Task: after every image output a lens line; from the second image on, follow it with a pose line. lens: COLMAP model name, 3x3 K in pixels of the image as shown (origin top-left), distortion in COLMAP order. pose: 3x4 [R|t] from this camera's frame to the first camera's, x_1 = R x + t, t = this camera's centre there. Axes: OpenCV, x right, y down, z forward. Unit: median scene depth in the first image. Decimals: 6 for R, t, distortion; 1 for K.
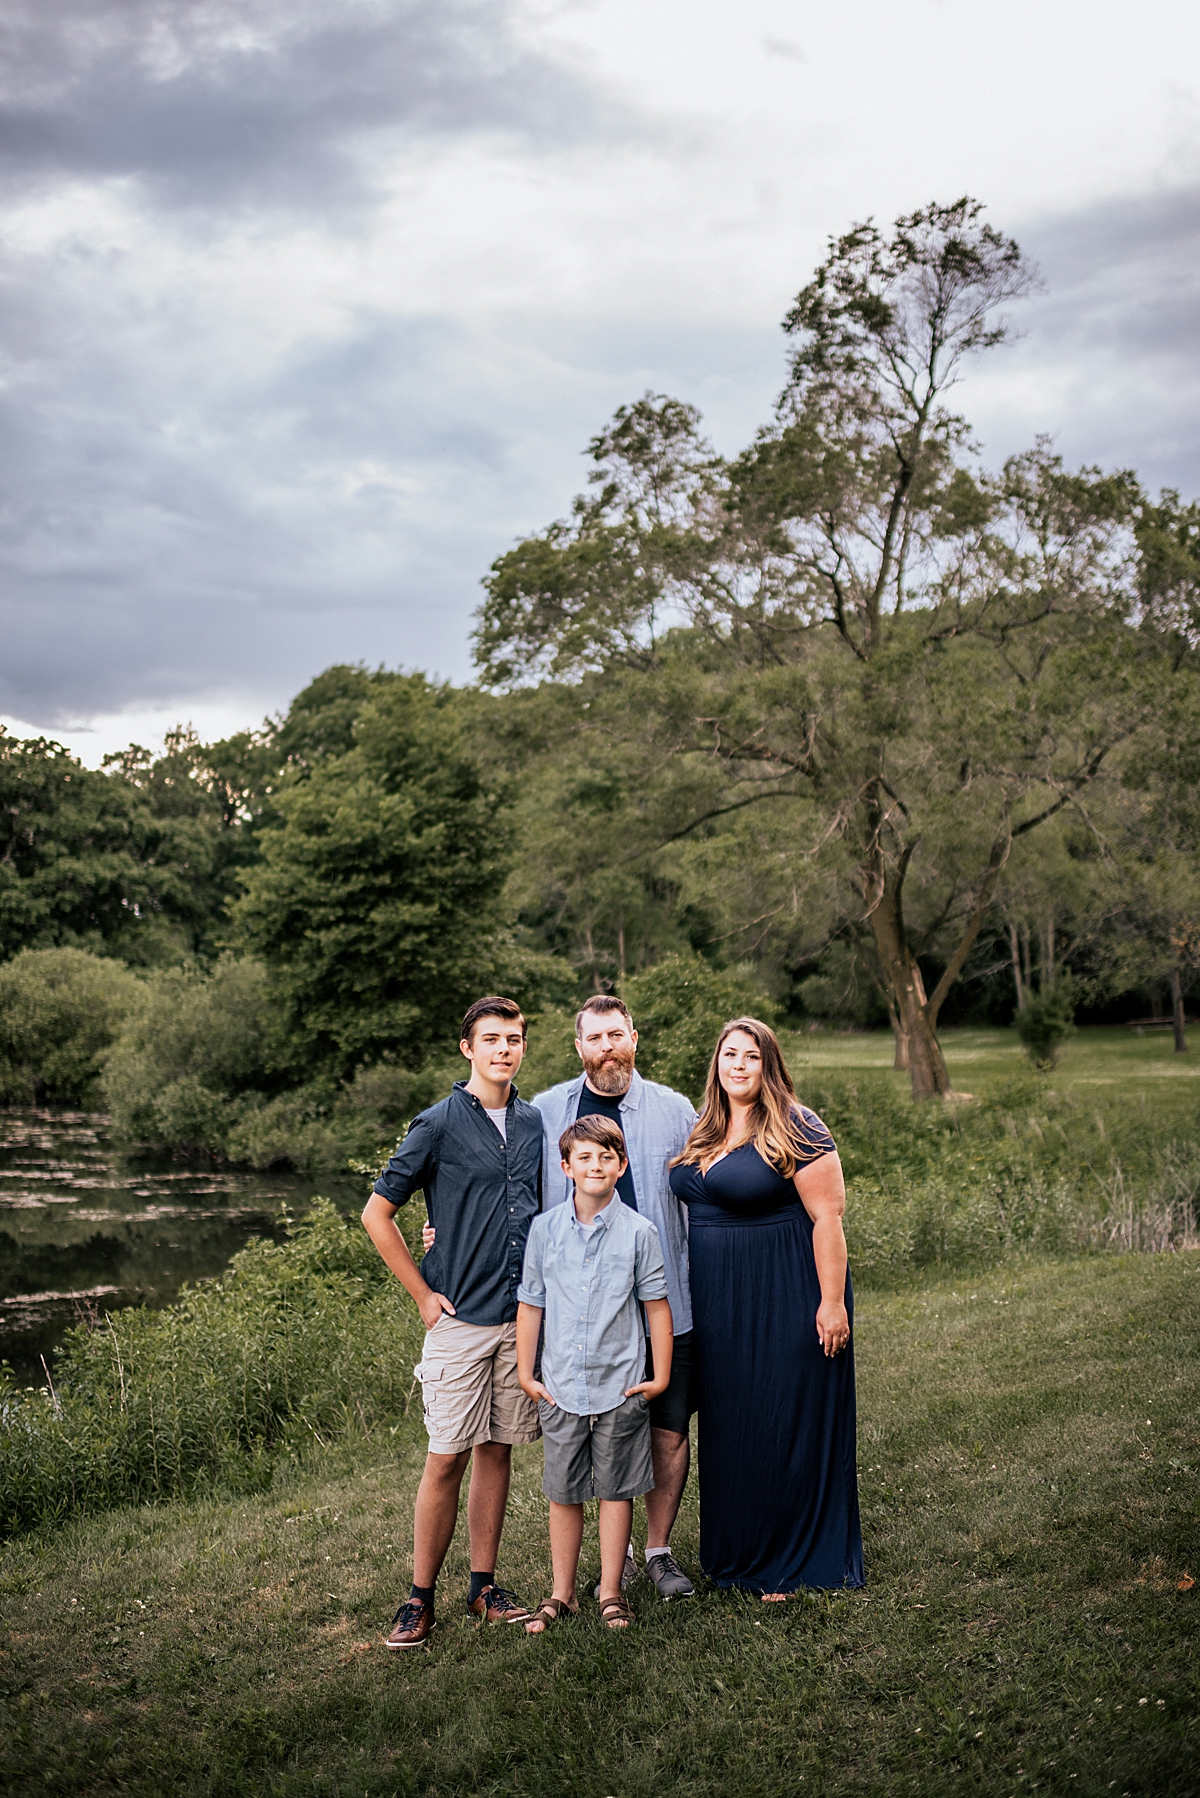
lens RADIAL K [[1787.9, 0, 600.0], [0, 1787.9, 899.0], [0, 0, 1]] dist [-0.006408, 0.002520]
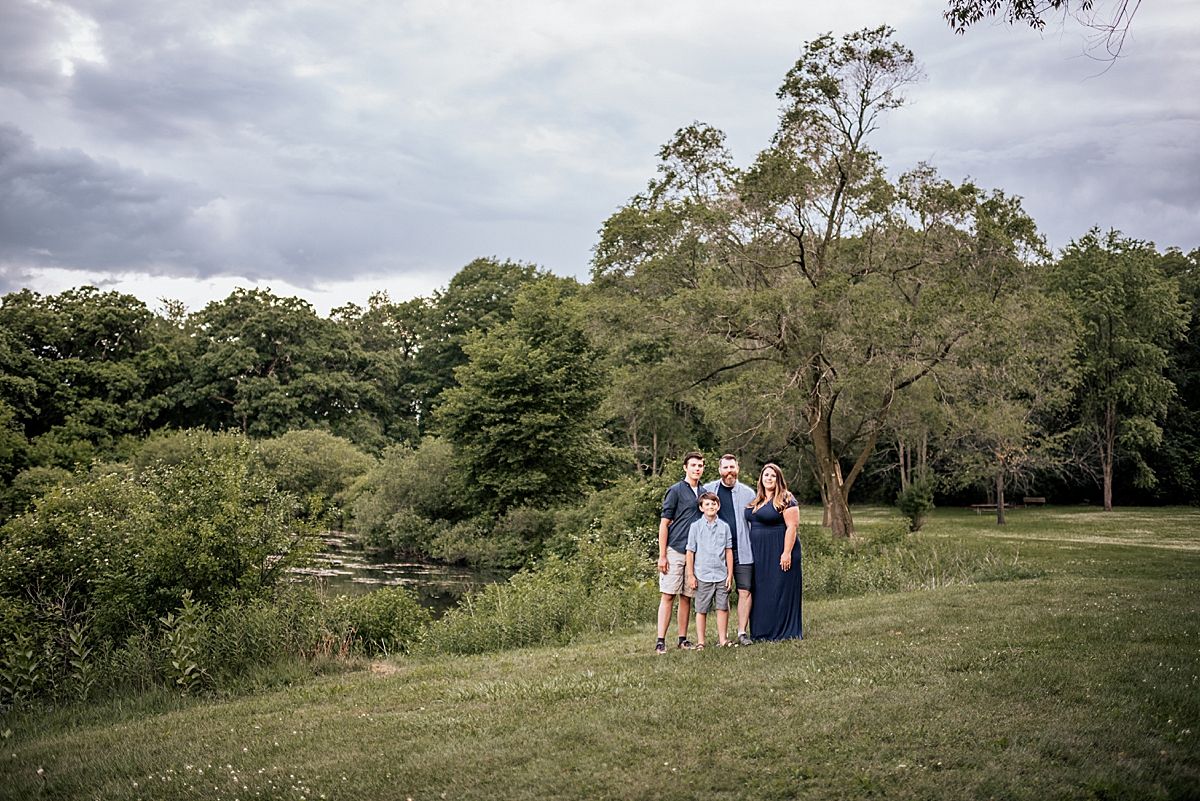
lens RADIAL K [[1244.6, 0, 600.0], [0, 1244.6, 400.5], [0, 0, 1]] dist [-0.001489, -0.008426]
pose [[0.998847, 0.043789, -0.019654, -0.029007], [-0.043954, 0.999001, -0.008075, -0.002108], [0.019281, 0.008929, 0.999774, -0.190716]]
